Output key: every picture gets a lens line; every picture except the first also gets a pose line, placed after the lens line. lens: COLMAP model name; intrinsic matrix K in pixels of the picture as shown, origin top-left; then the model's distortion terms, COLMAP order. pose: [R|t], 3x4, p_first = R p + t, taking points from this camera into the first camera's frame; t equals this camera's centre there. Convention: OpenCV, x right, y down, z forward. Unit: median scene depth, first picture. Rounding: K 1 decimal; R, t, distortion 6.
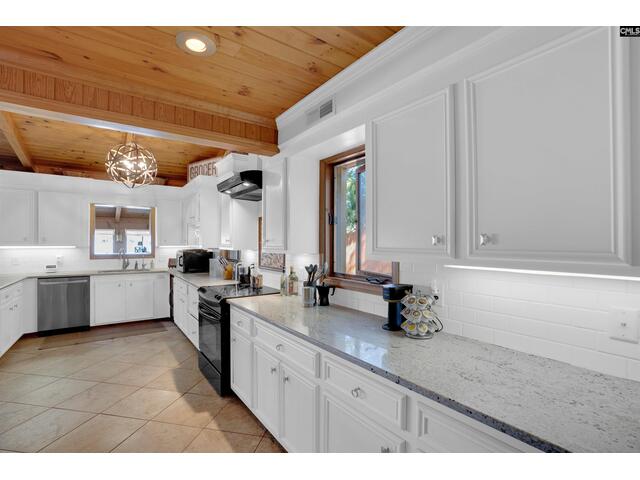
lens RADIAL K [[297.1, 0, 322.2], [0, 297.1, 239.7], [0, 0, 1]] dist [-0.058370, 0.025077]
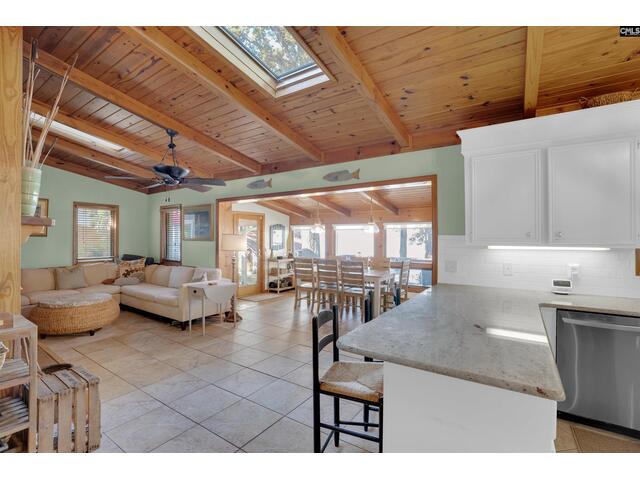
lens RADIAL K [[302.9, 0, 320.3], [0, 302.9, 236.7], [0, 0, 1]] dist [-0.068416, 0.028013]
pose [[0.340243, -0.003911, -0.940329, -0.544408], [0.007392, 0.999972, -0.001484, 0.000478], [0.940308, -0.006446, 0.340263, 0.350586]]
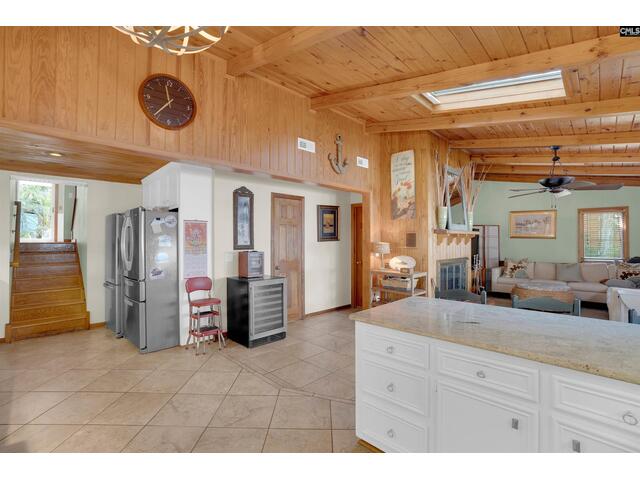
lens RADIAL K [[294.5, 0, 321.7], [0, 294.5, 236.0], [0, 0, 1]] dist [-0.067011, 0.025960]
pose [[-0.987843, -0.002069, -0.155442, -0.574224], [0.001676, 0.999712, -0.023956, 0.008339], [0.155446, -0.023925, -0.987555, 0.965814]]
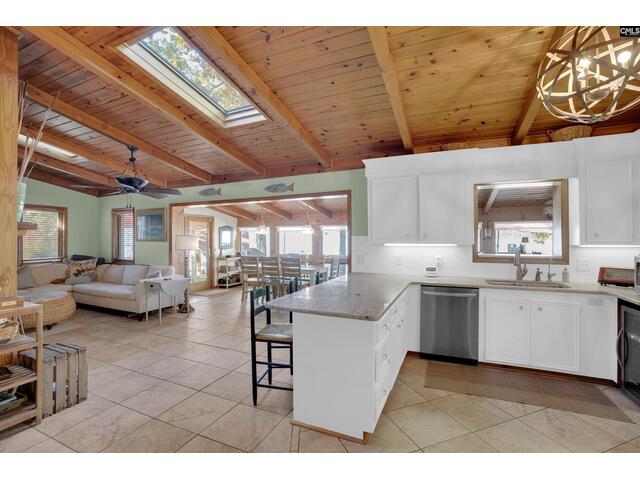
lens RADIAL K [[294.5, 0, 321.7], [0, 294.5, 236.0], [0, 0, 1]] dist [-0.067011, 0.025960]
pose [[0.498950, -0.007752, -0.866596, -0.370606], [0.011324, 0.999933, -0.002425, -0.000632], [0.866557, -0.008604, 0.499004, 0.313822]]
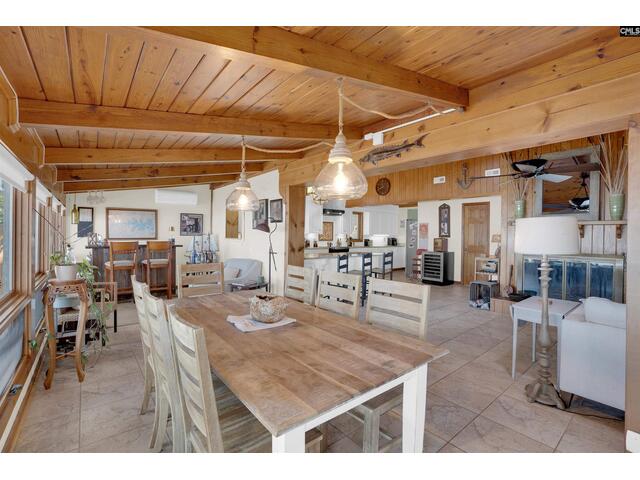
lens RADIAL K [[294.5, 0, 321.7], [0, 294.5, 236.0], [0, 0, 1]] dist [-0.067011, 0.025960]
pose [[-0.048526, -0.009479, 0.998777, -2.088789], [-0.024524, 0.999665, 0.008296, 0.023367], [-0.998521, -0.024092, -0.048742, 0.818398]]
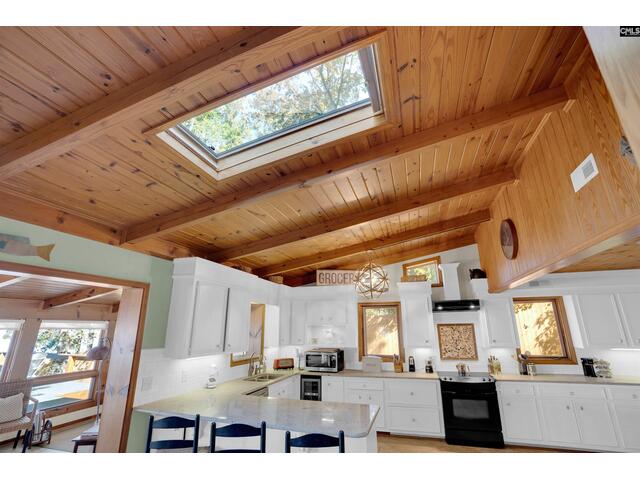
lens RADIAL K [[297.1, 0, 322.2], [0, 297.1, 239.7], [0, 0, 1]] dist [-0.058370, 0.025077]
pose [[0.799506, 0.164773, 0.577615, -1.184421], [0.000943, 0.961292, -0.275529, -0.057022], [-0.600657, 0.220832, 0.768404, 0.090362]]
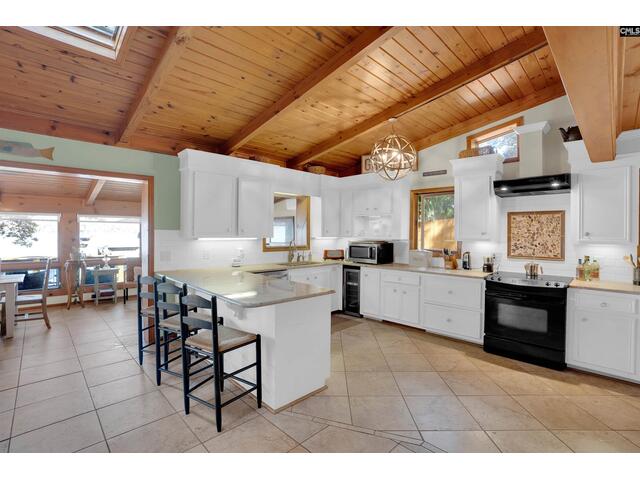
lens RADIAL K [[297.2, 0, 322.4], [0, 297.2, 232.1], [0, 0, 1]] dist [-0.061386, 0.025493]
pose [[0.988961, 0.002541, 0.148154, -0.781624], [-0.003950, 0.999950, 0.009215, -0.005890], [-0.148123, -0.009698, 0.988921, 0.023535]]
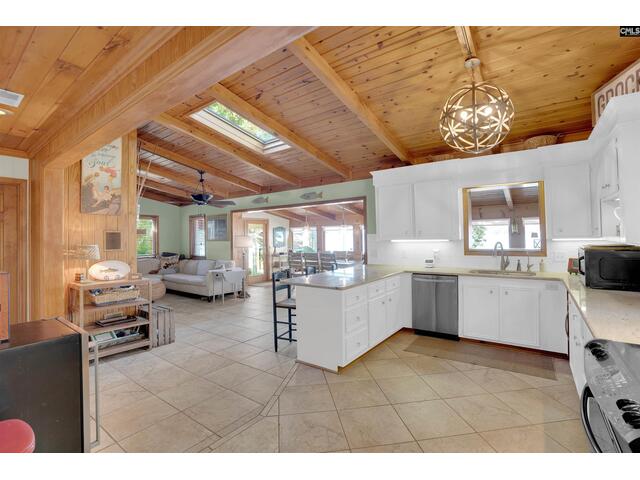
lens RADIAL K [[302.4, 0, 323.6], [0, 302.4, 231.8], [0, 0, 1]] dist [-0.077176, 0.028446]
pose [[0.302770, -0.023376, -0.952777, -0.098111], [0.027050, 0.999507, -0.015926, 0.002608], [0.952680, -0.020950, 0.303253, 0.352957]]
